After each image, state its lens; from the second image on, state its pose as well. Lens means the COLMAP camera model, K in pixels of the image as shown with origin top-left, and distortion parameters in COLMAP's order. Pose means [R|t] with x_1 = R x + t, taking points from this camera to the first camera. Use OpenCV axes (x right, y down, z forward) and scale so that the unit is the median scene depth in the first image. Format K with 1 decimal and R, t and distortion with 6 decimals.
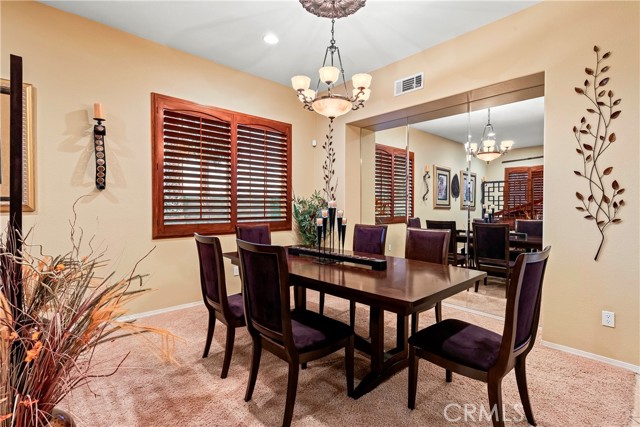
lens RADIAL K [[310.7, 0, 320.0], [0, 310.7, 213.5], [0, 0, 1]] dist [-0.000087, 0.000475]
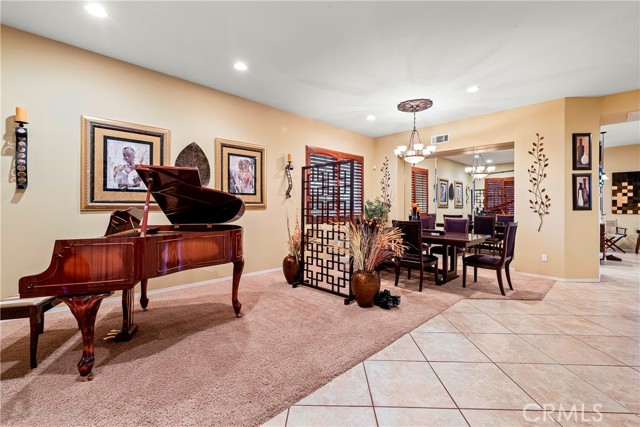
lens RADIAL K [[277.2, 0, 320.3], [0, 277.2, 207.4], [0, 0, 1]] dist [-0.000833, -0.000312]
pose [[0.999796, 0.000200, 0.020188, -0.663410], [0.000137, 0.999861, -0.016702, 0.015289], [-0.020189, 0.016701, 0.999657, -0.887215]]
